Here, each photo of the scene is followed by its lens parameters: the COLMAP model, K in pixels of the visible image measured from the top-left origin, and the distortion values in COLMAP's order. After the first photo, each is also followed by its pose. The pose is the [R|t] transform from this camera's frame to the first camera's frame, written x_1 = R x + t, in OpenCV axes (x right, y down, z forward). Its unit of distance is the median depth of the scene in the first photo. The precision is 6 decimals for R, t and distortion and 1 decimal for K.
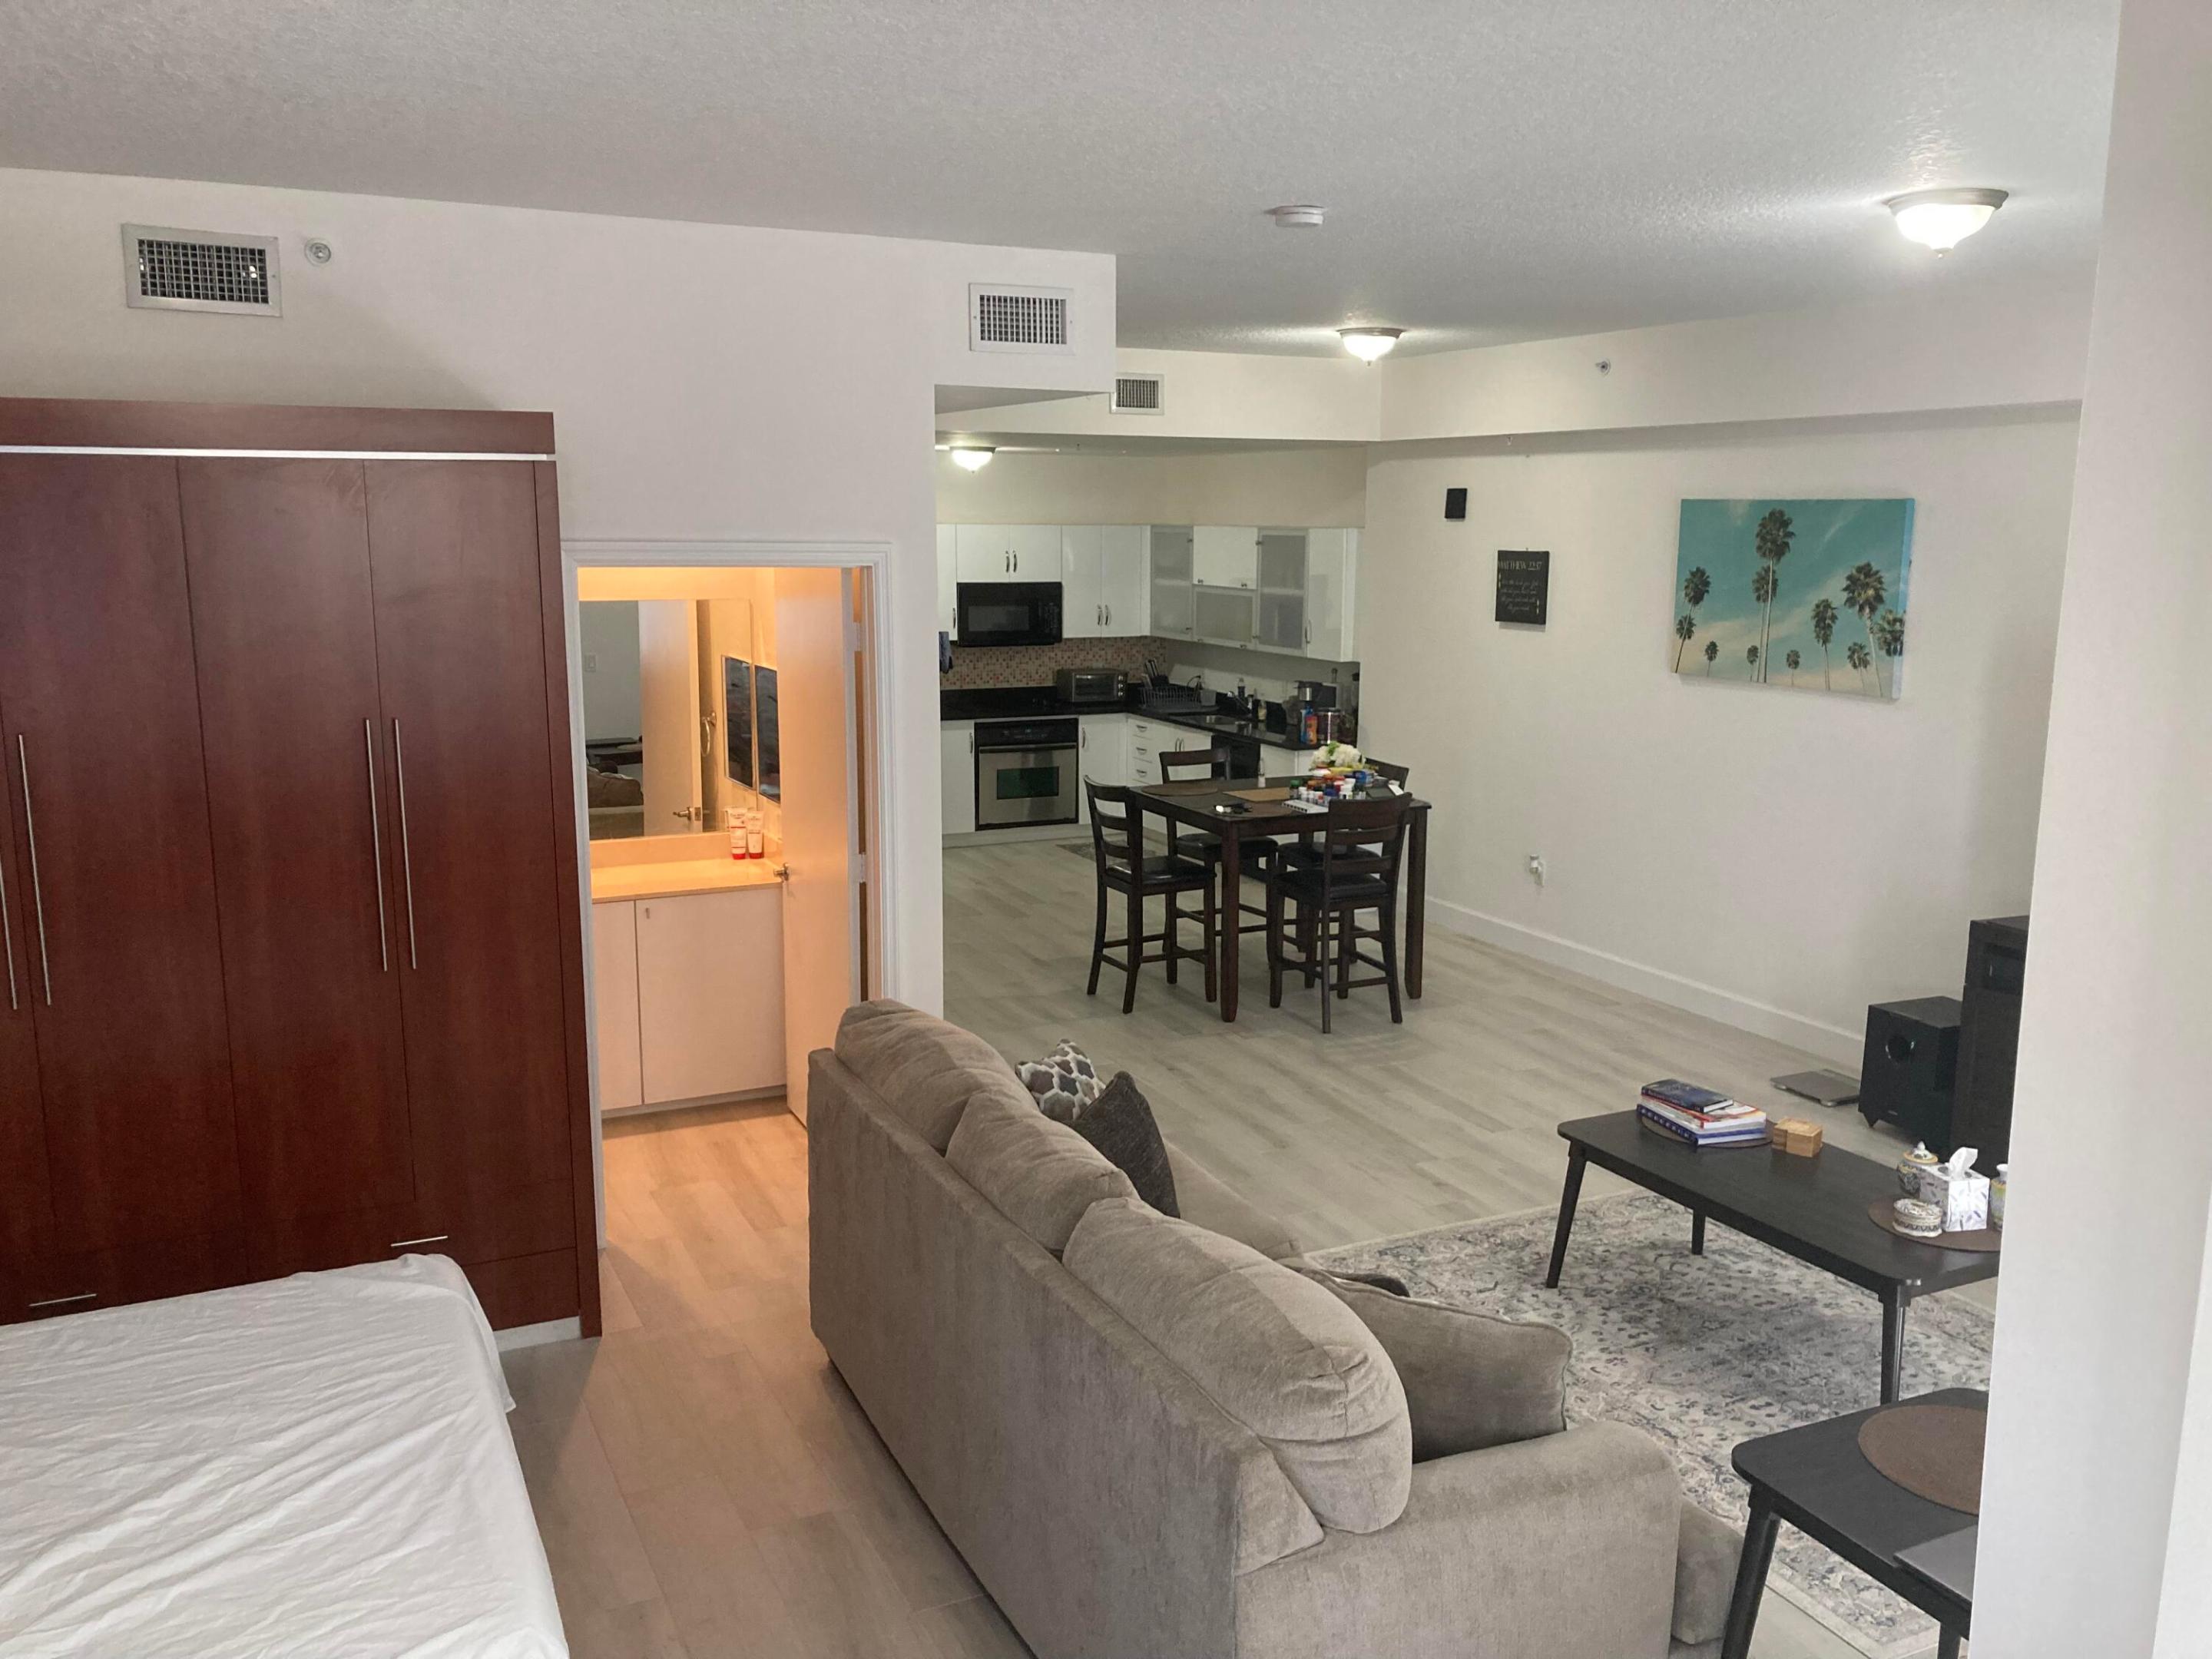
lens RADIAL K [[1828.5, 0, 1115.6], [0, 1828.5, 821.0], [0, 0, 1]] dist [0.094338, -0.173512]
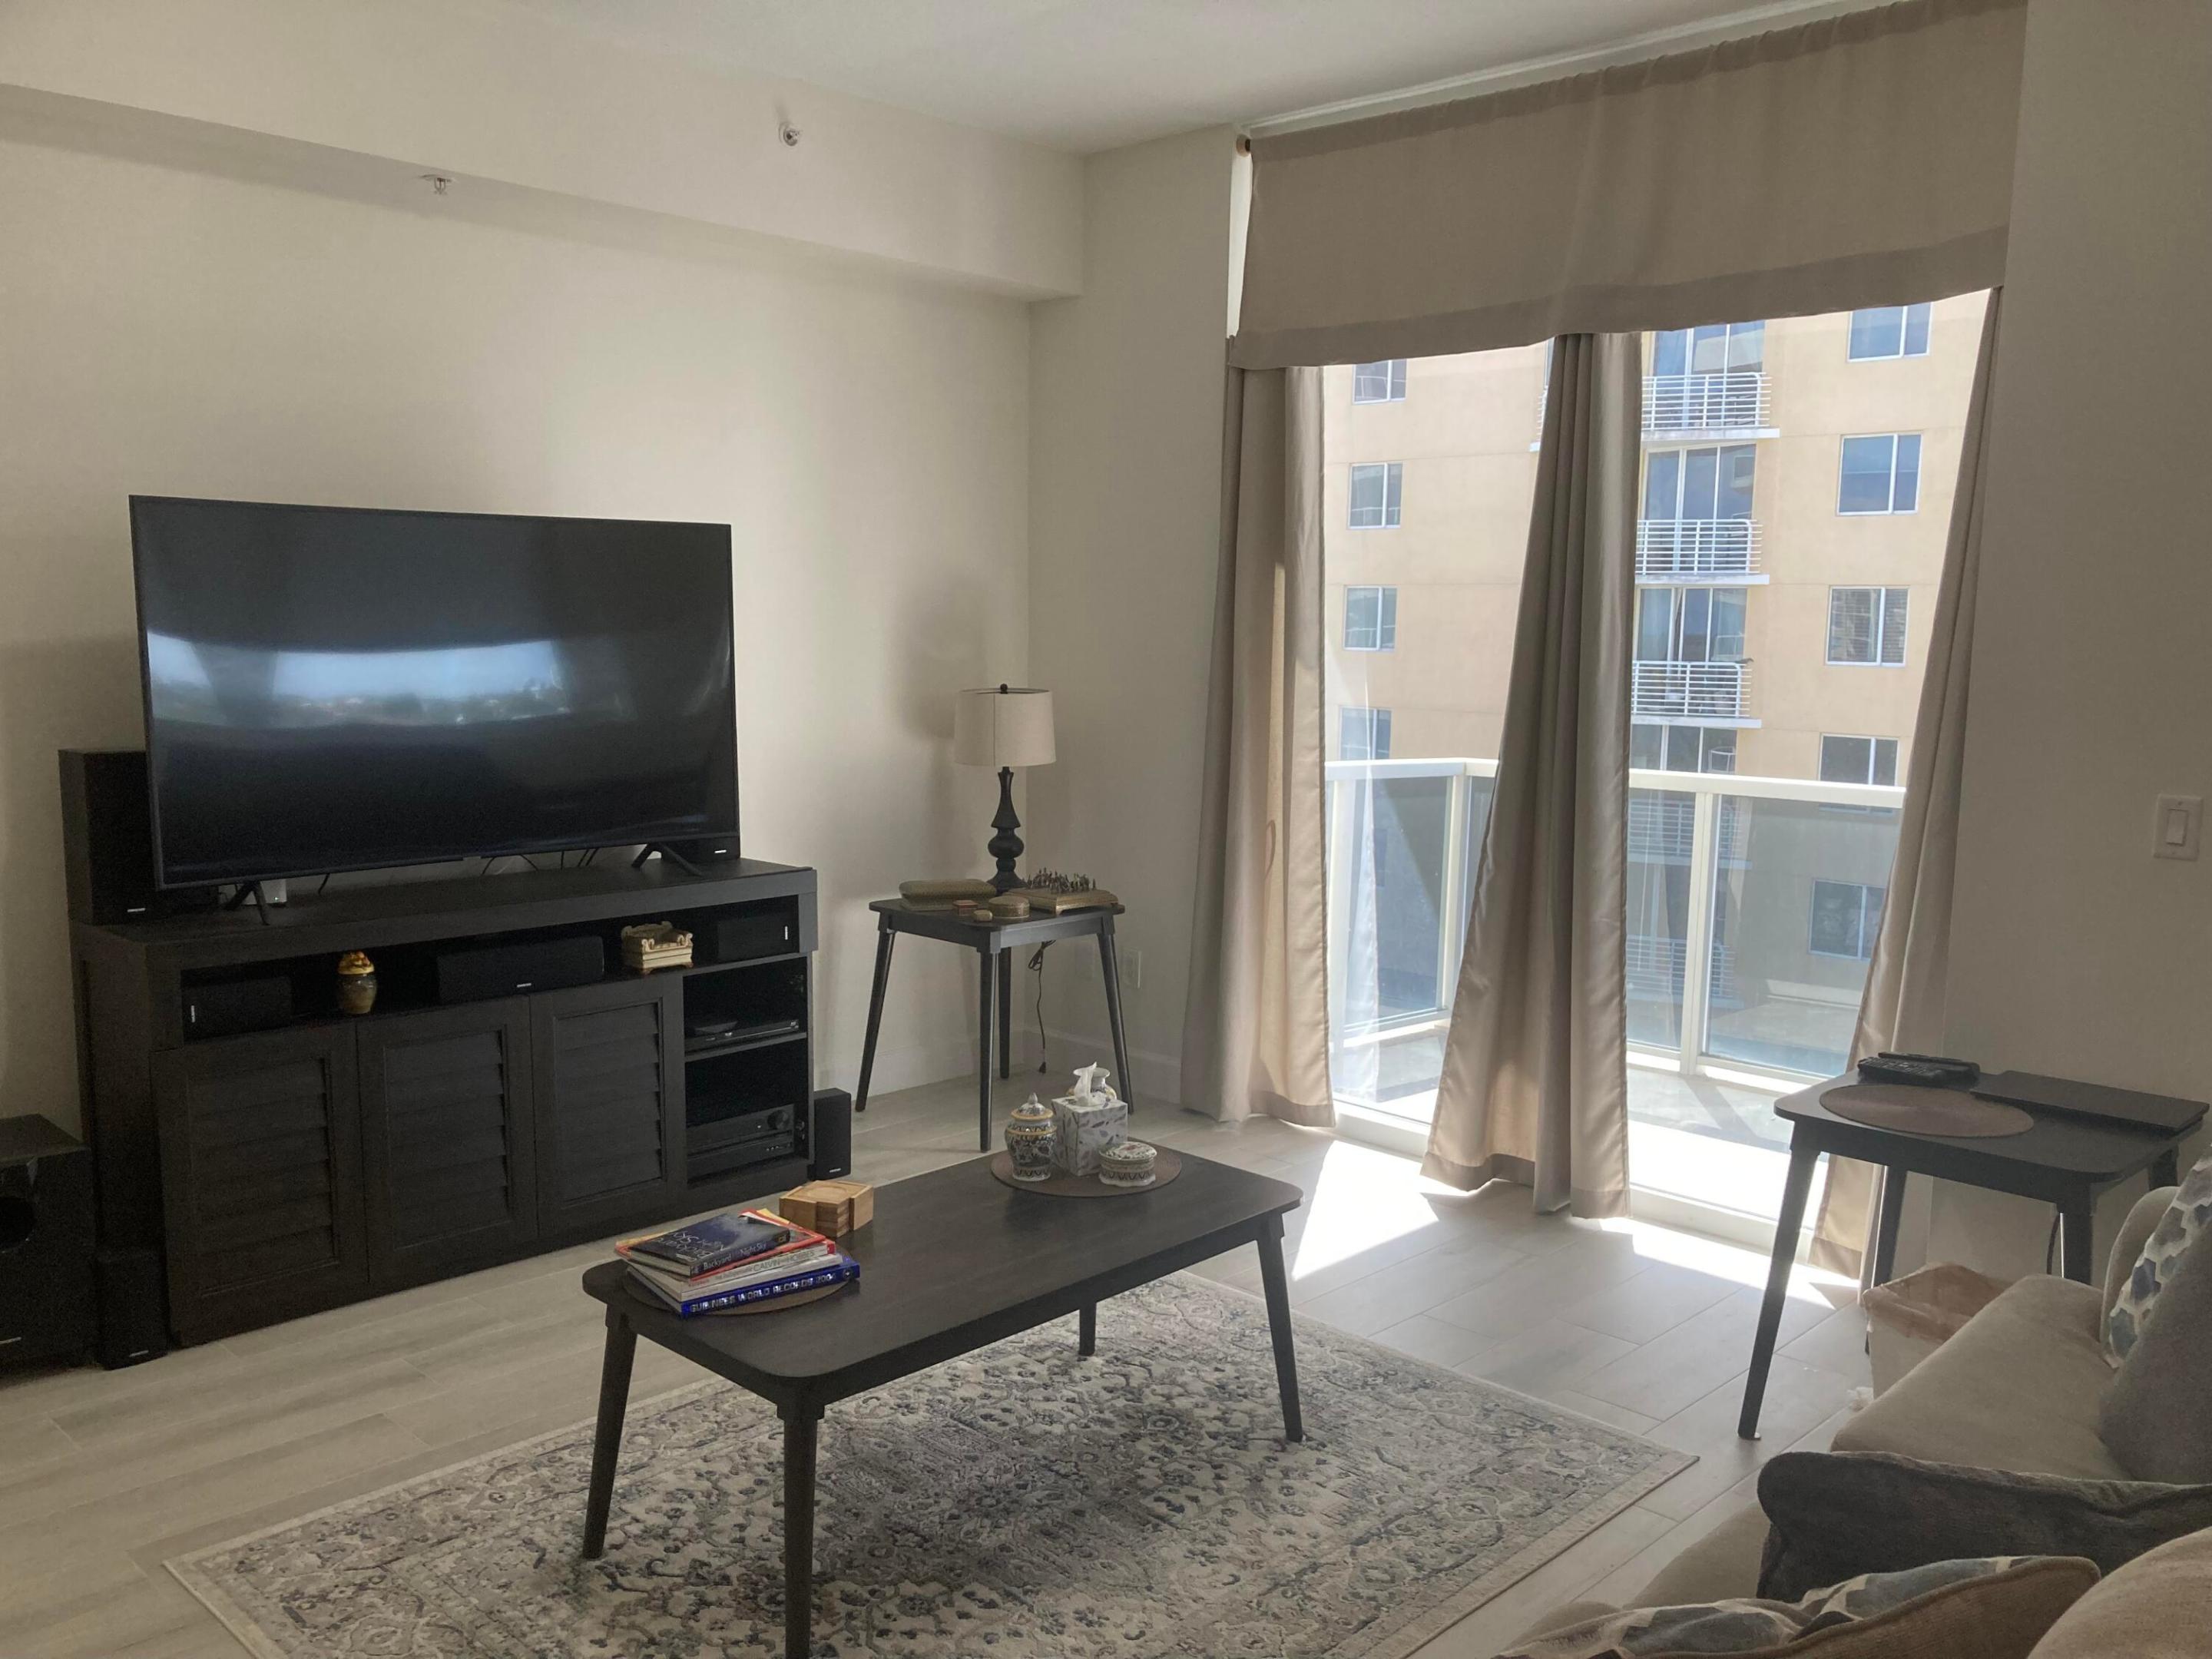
lens RADIAL K [[1828.5, 0, 1142.9], [0, 1828.5, 841.7], [0, 0, 1]] dist [0.086182, -0.171820]
pose [[-0.349661, -0.127626, 0.928143, -0.160578], [0.136310, 0.973206, 0.185175, -0.036890], [-0.926907, 0.191264, -0.322896, 0.707009]]
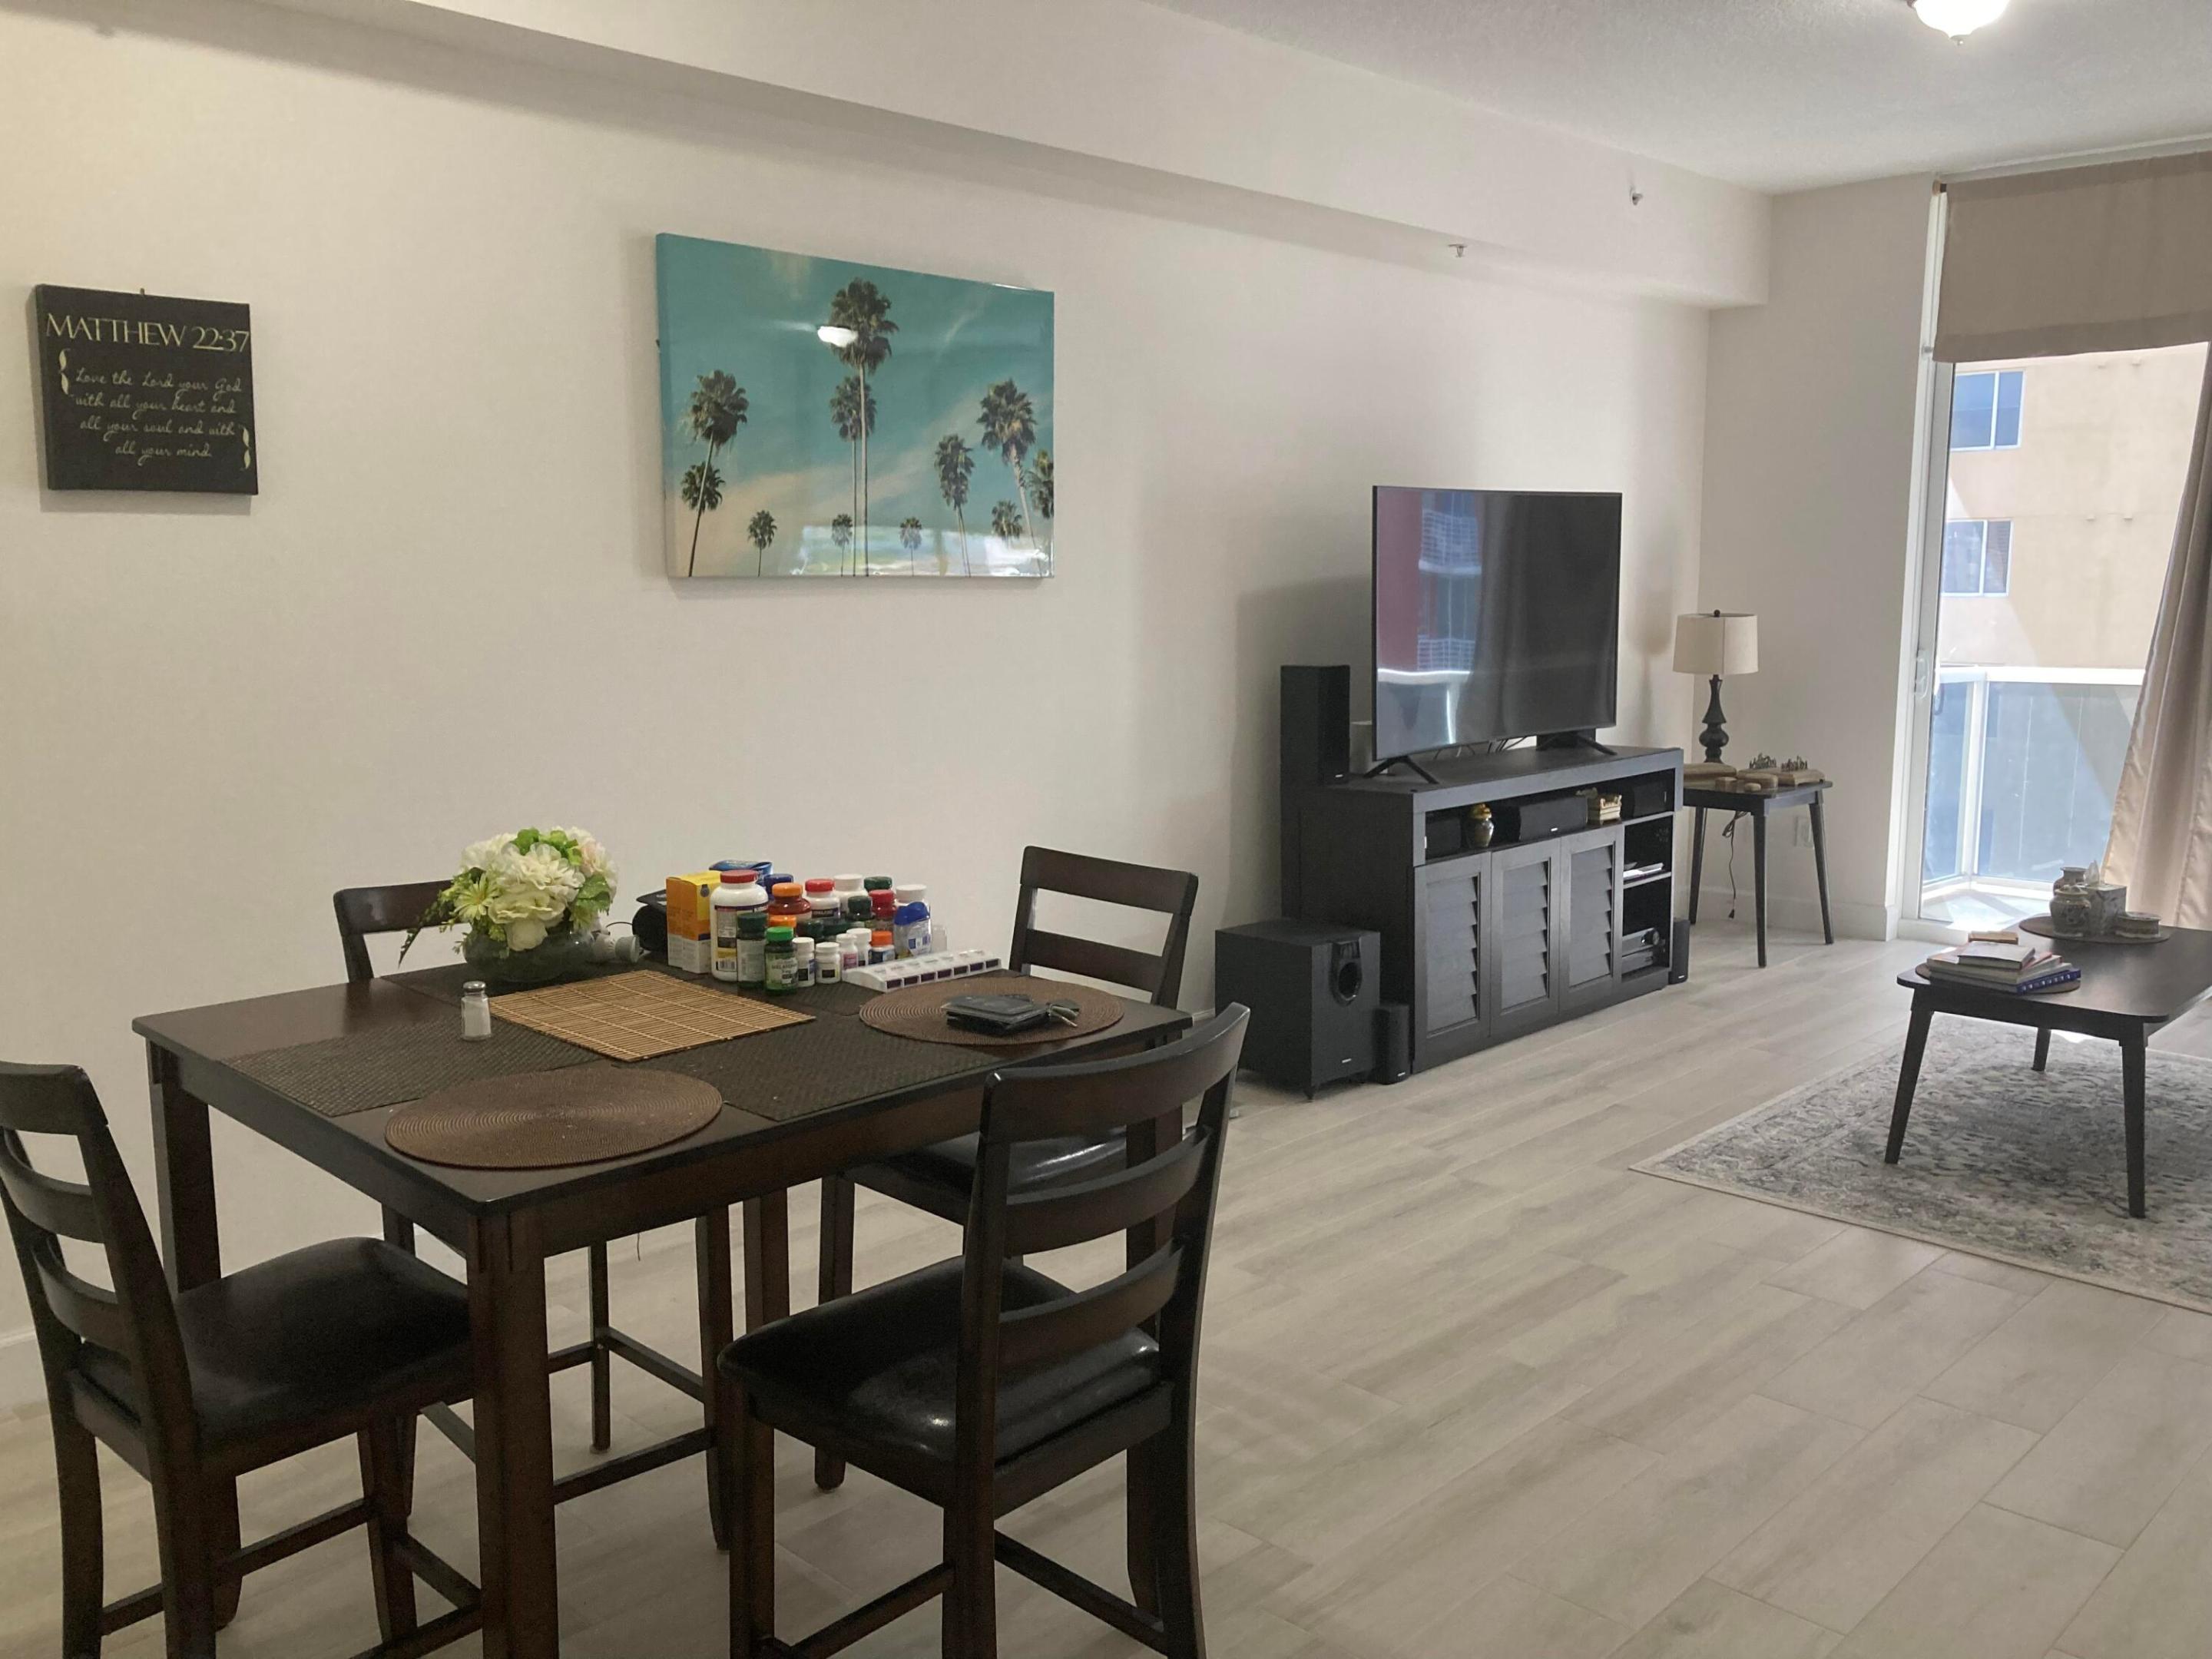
lens RADIAL K [[1828.5, 0, 1115.6], [0, 1828.5, 821.0], [0, 0, 1]] dist [0.094338, -0.173512]
pose [[-0.348436, -0.131161, 0.928111, -0.236101], [0.158941, 0.967555, 0.196406, -0.101500], [-0.923759, 0.215950, -0.316284, 1.122482]]
